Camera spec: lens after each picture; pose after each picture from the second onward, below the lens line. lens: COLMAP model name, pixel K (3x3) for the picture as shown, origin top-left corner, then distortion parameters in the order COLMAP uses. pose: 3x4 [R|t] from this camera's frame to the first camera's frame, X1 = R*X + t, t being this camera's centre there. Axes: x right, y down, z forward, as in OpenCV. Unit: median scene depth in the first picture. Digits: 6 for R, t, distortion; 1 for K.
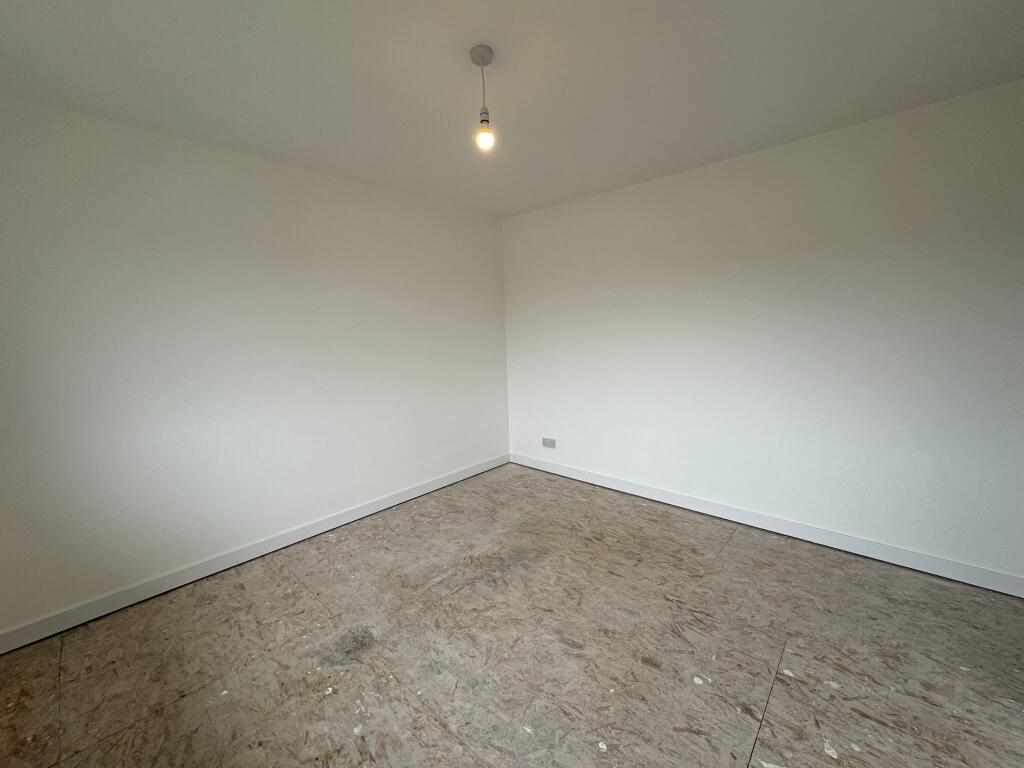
lens RADIAL K [[411.0, 0, 512.5], [0, 411.0, 384.1], [0, 0, 1]] dist [-0.001889, 0.000502]
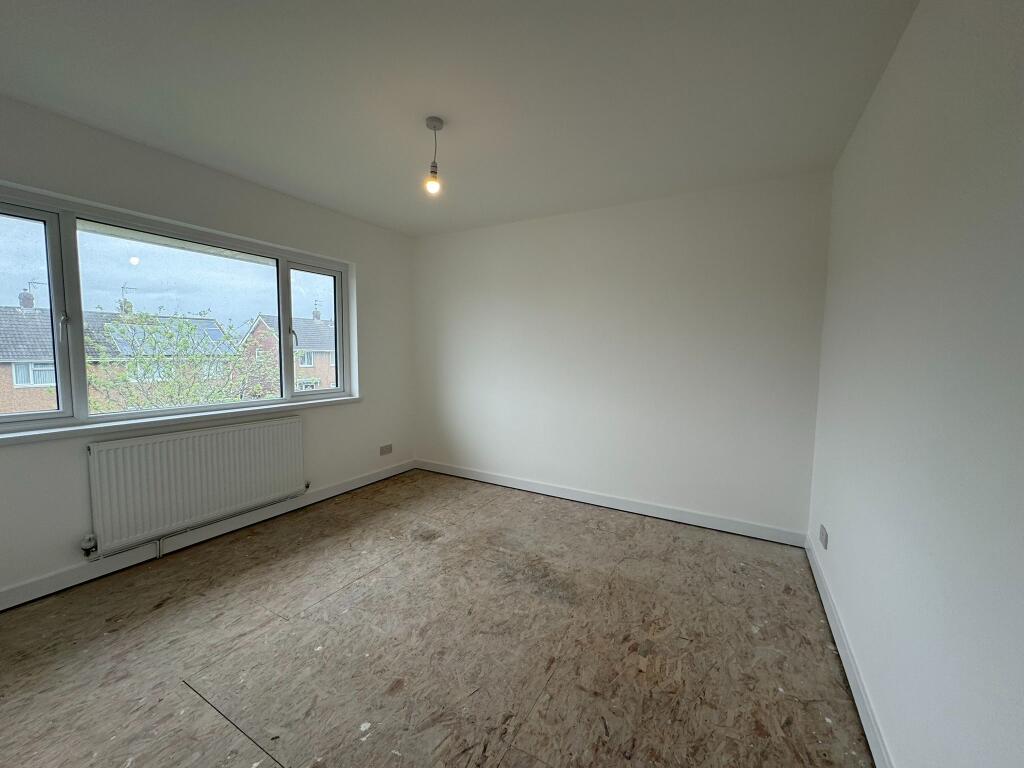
lens RADIAL K [[411.0, 0, 513.3], [0, 411.0, 383.6], [0, 0, 1]] dist [-0.001889, 0.000502]
pose [[0.212699, 0.111855, -0.970694, 1.235116], [-0.149728, 0.985425, 0.080744, -0.118131], [0.965578, 0.128166, 0.226346, 0.967467]]
